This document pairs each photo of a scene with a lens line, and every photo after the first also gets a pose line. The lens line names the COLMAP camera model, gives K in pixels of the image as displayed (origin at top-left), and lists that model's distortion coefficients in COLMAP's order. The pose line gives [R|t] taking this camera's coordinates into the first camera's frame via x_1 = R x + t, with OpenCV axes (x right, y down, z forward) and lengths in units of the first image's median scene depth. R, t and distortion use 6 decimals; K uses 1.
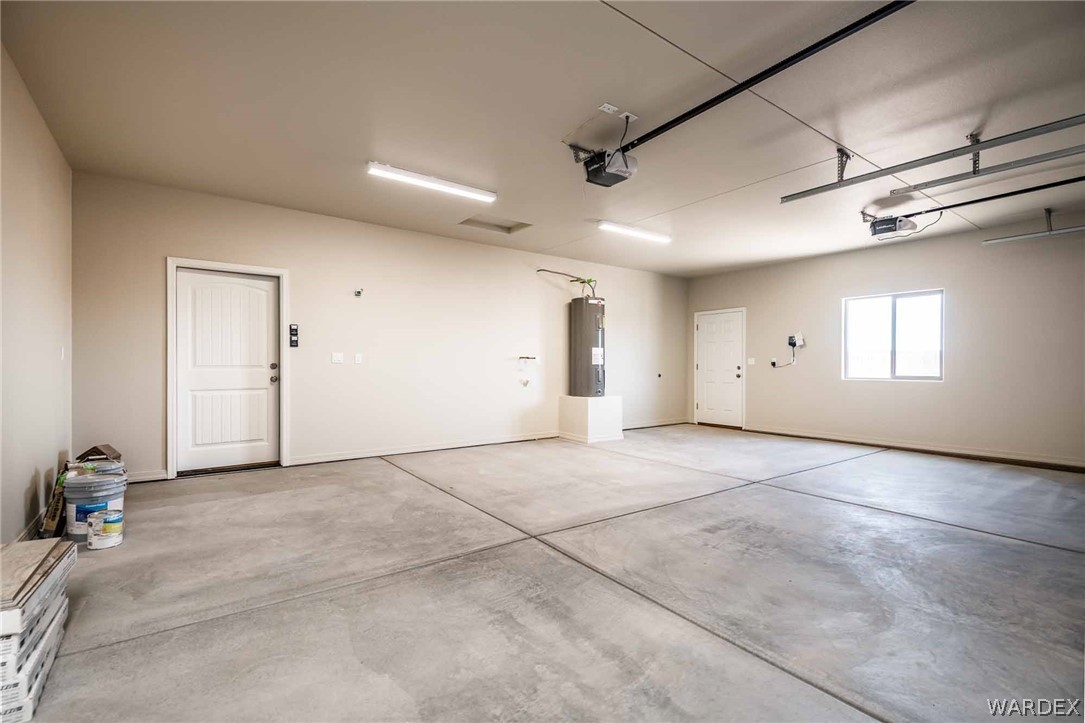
lens RADIAL K [[495.0, 0, 541.9], [0, 495.0, 362.6], [0, 0, 1]] dist [0.002218, -0.003131]
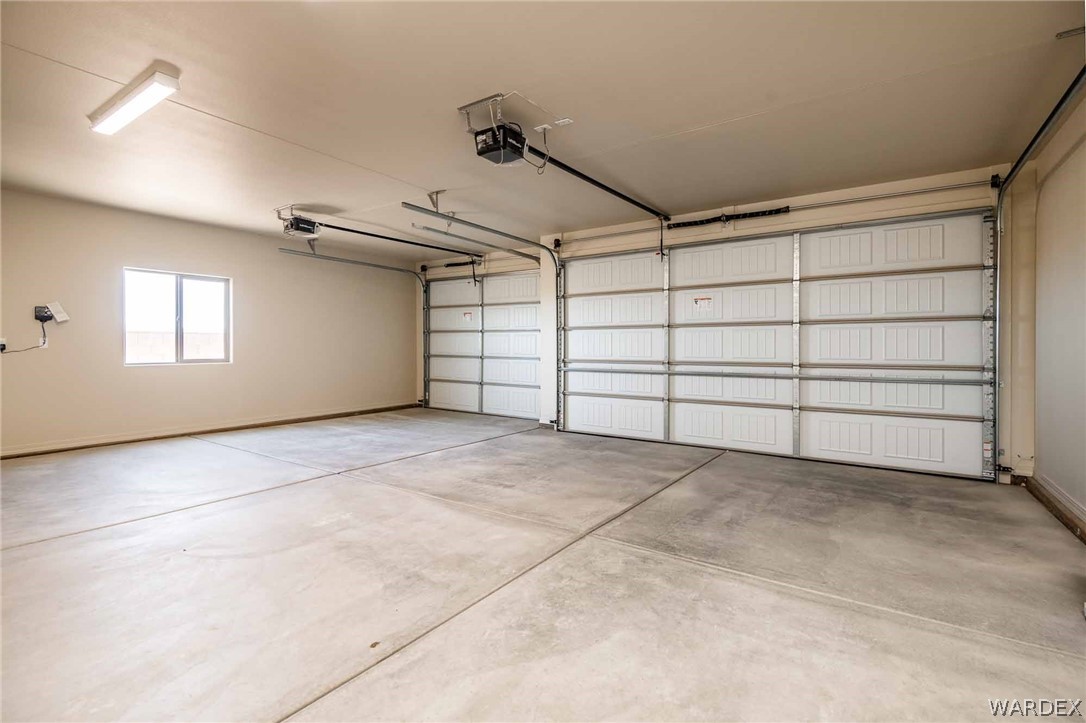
lens RADIAL K [[495.4, 0, 538.5], [0, 495.4, 345.8], [0, 0, 1]] dist [0.002218, -0.003131]
pose [[-0.321577, -0.007478, 0.946854, -0.916456], [-0.004848, 0.999969, 0.006251, -0.018697], [-0.946871, -0.002580, -0.321603, 1.435957]]
